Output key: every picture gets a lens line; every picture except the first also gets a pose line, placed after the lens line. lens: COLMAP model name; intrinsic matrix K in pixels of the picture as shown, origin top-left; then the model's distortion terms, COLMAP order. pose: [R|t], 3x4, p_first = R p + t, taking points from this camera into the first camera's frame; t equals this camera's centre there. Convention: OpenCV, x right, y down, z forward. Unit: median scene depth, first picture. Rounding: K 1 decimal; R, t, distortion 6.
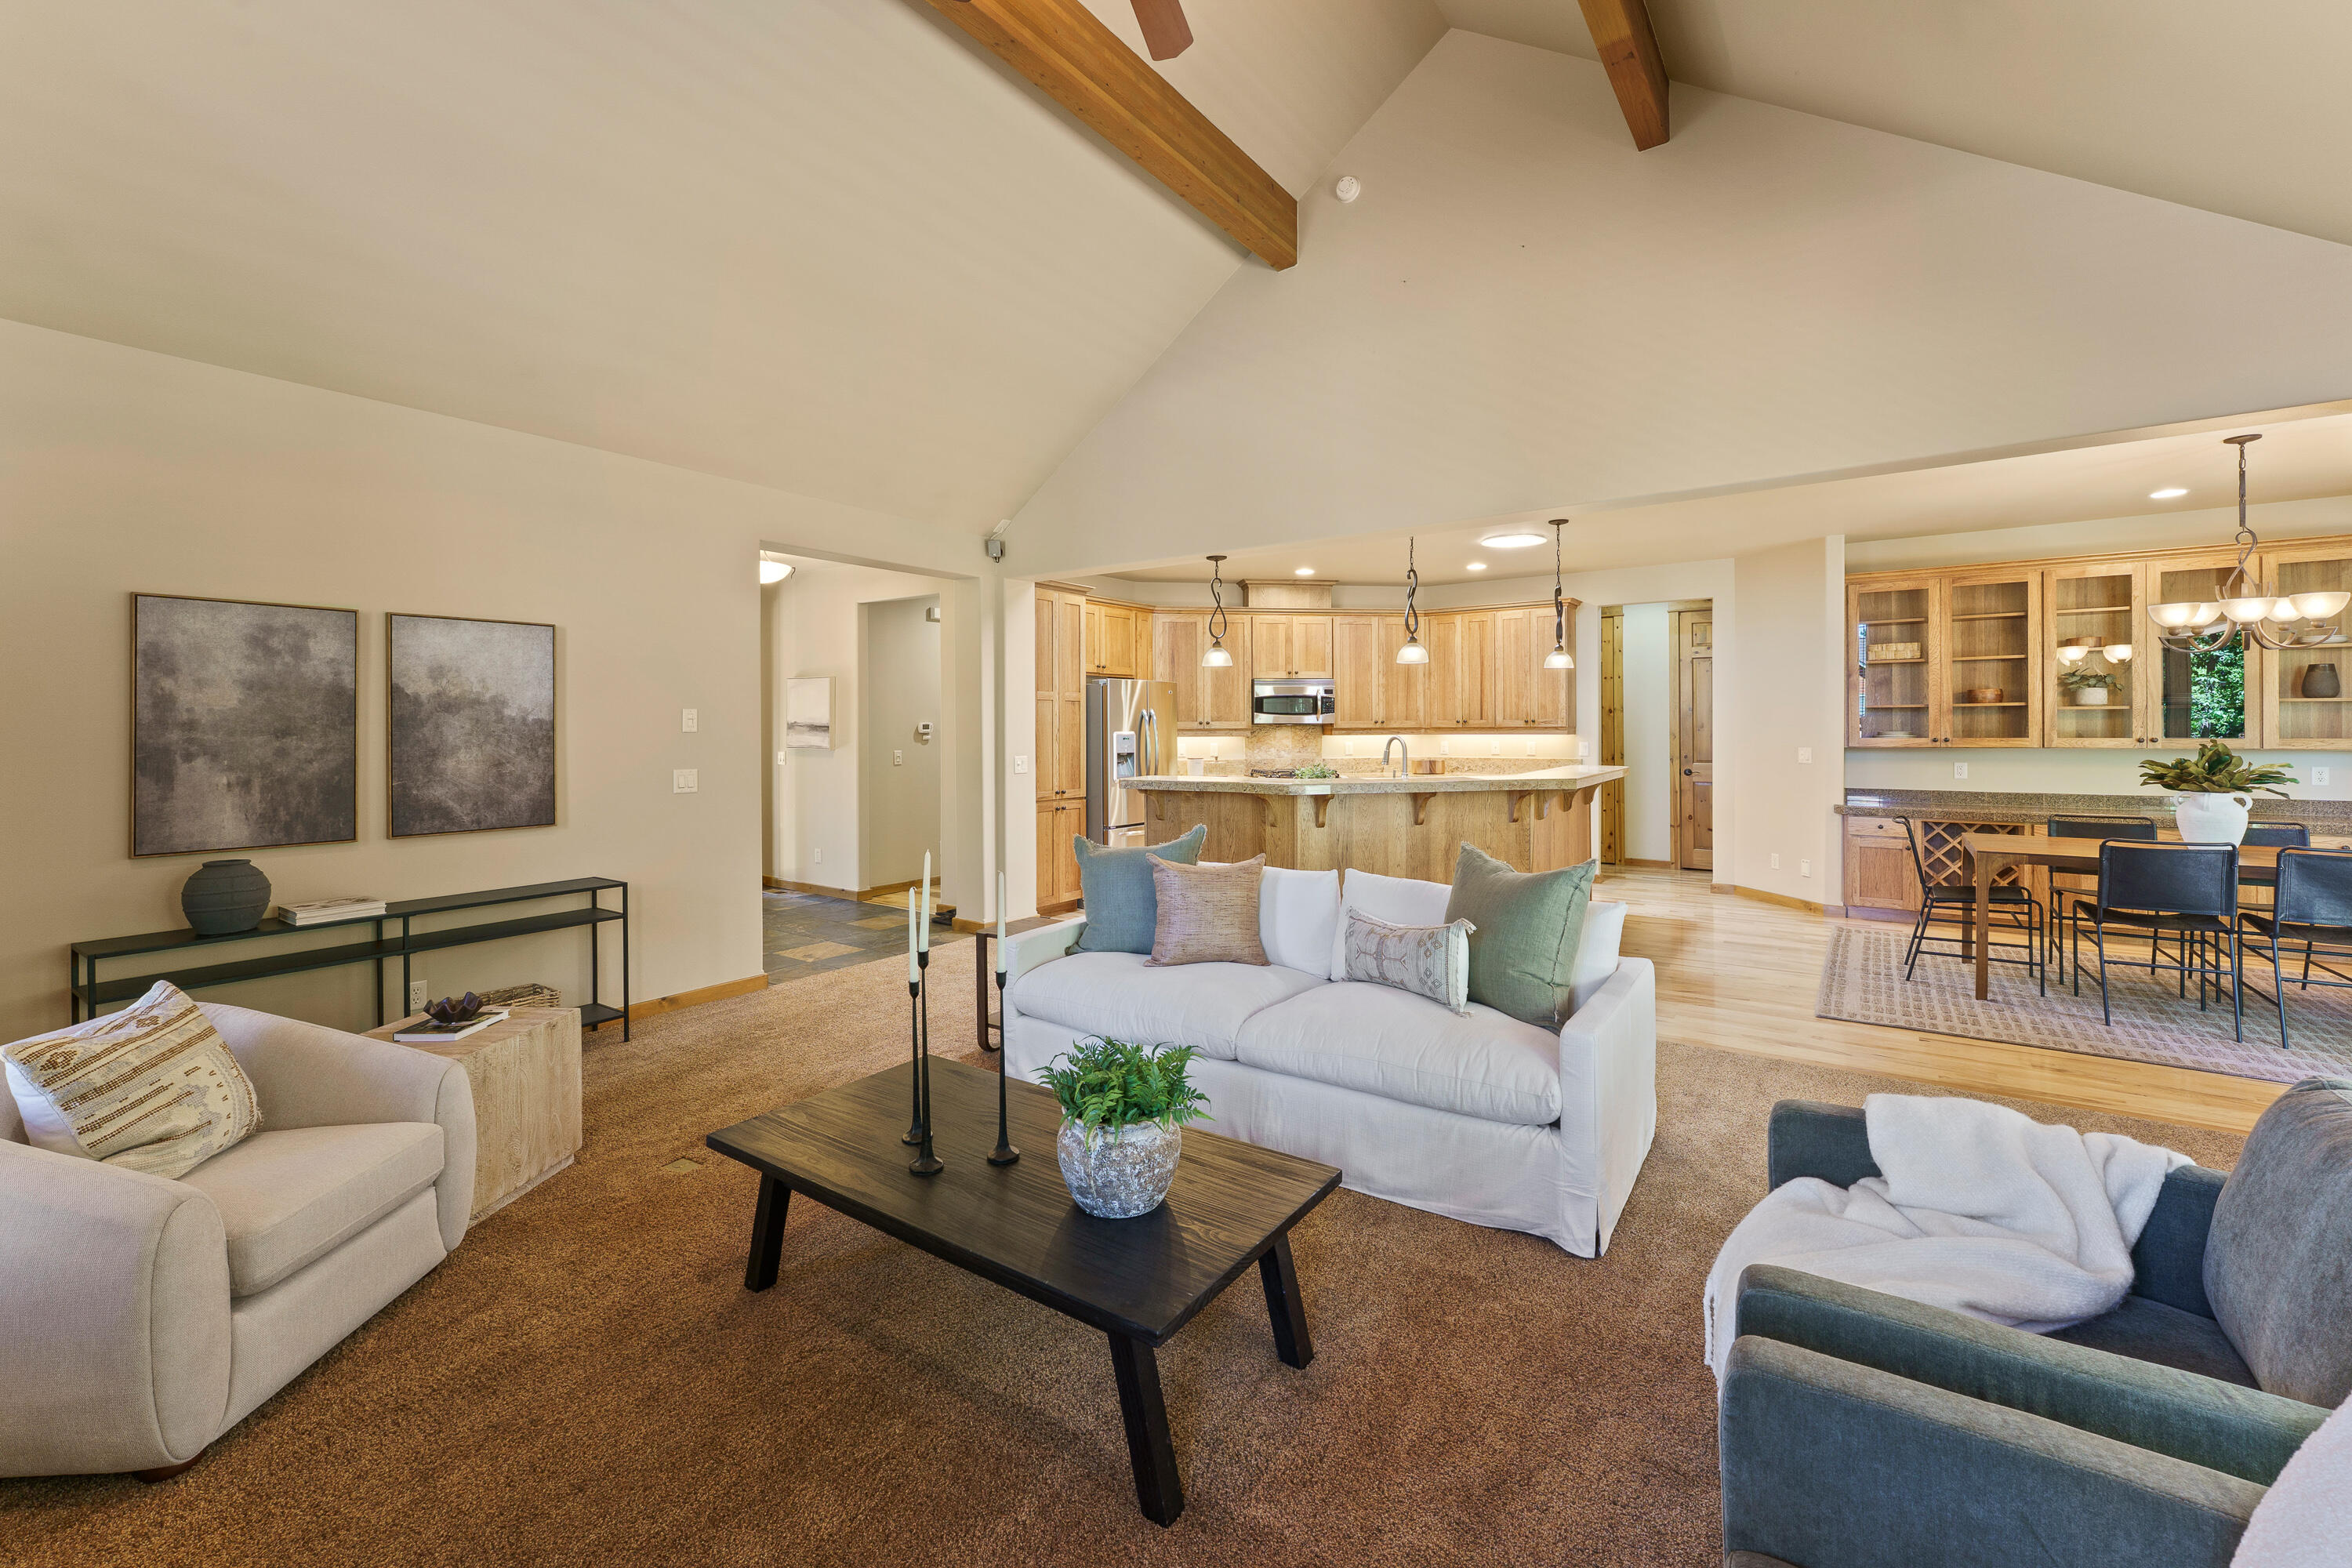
lens RADIAL K [[964.3, 0, 1172.0], [0, 964.3, 741.1], [0, 0, 1]] dist [-0.002641, 0.000011]
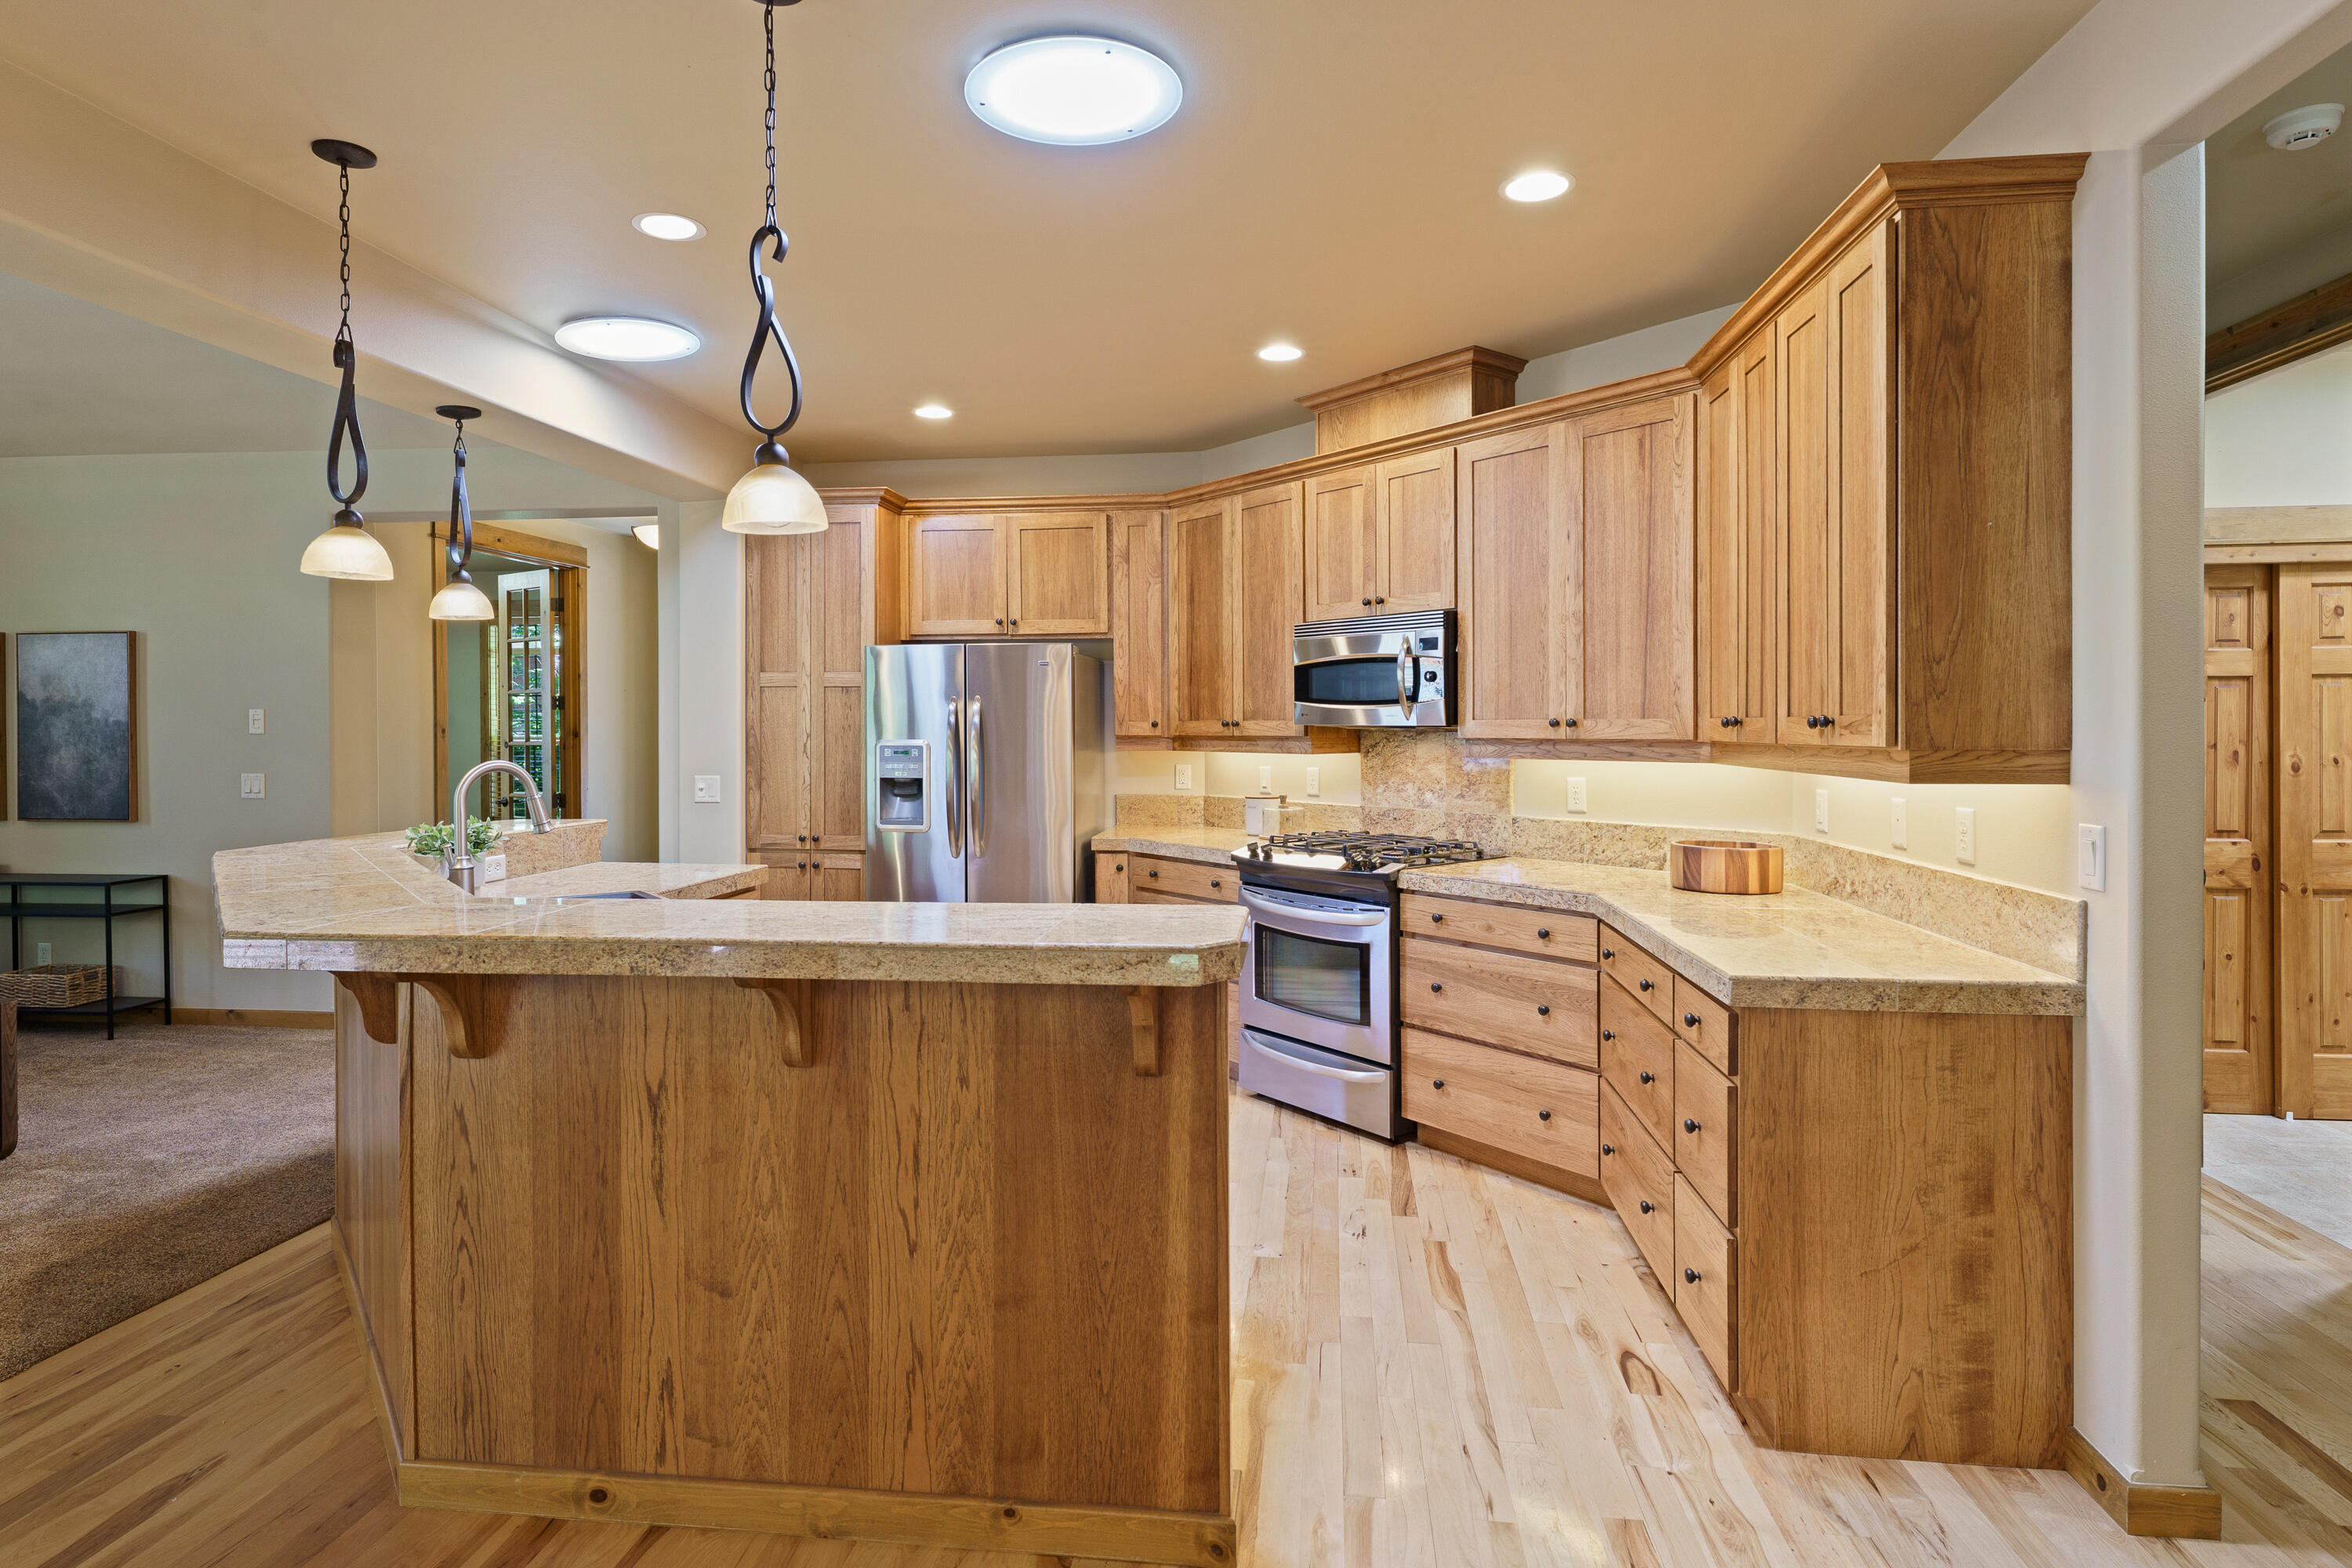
lens RADIAL K [[1234.0, 0, 1165.5], [0, 1234.0, 743.2], [0, 0, 1]] dist [0.001296, 0.000802]
pose [[0.478517, 0.018390, -0.877885, 0.564615], [-0.015370, 0.999803, 0.012565, -0.016764], [0.877944, 0.007480, 0.478706, 0.696741]]
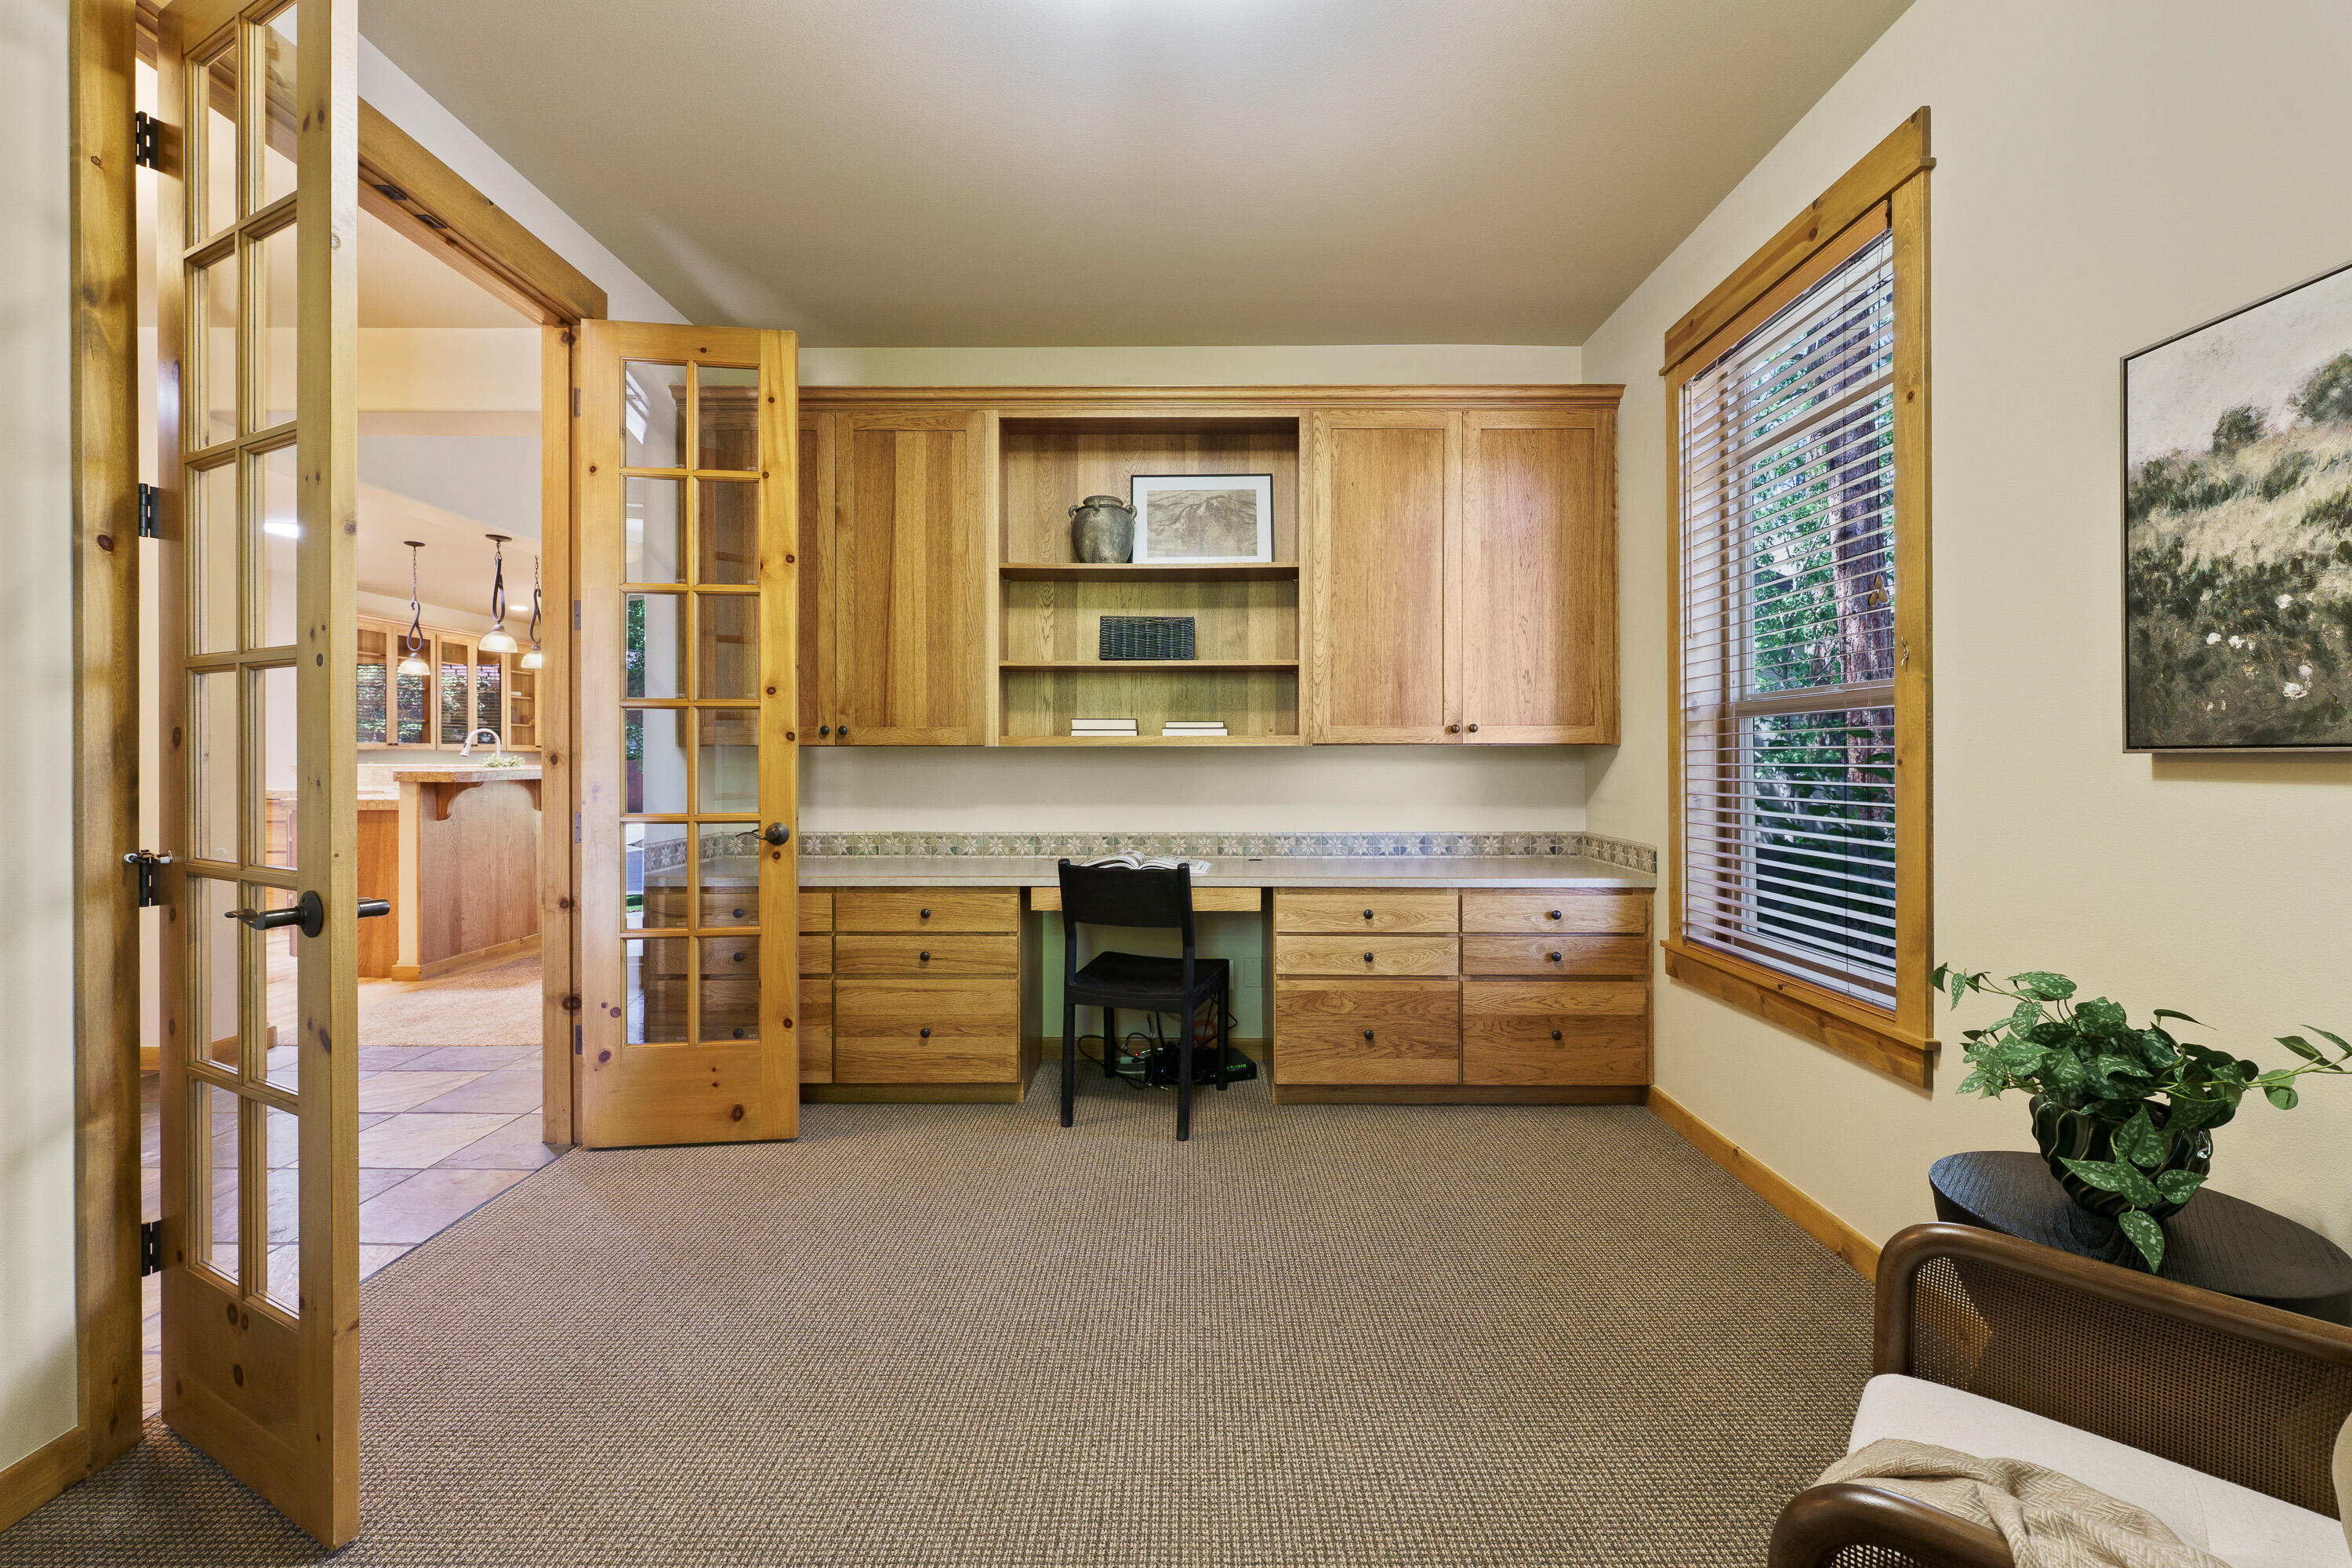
lens RADIAL K [[968.9, 0, 1193.2], [0, 968.9, 754.5], [0, 0, 1]] dist [0.001195, 0.000196]
pose [[-0.579386, 0.009228, 0.815001, -0.780525], [0.016869, 0.999857, 0.000671, 0.024870], [-0.814878, 0.014137, -0.579459, 0.684533]]
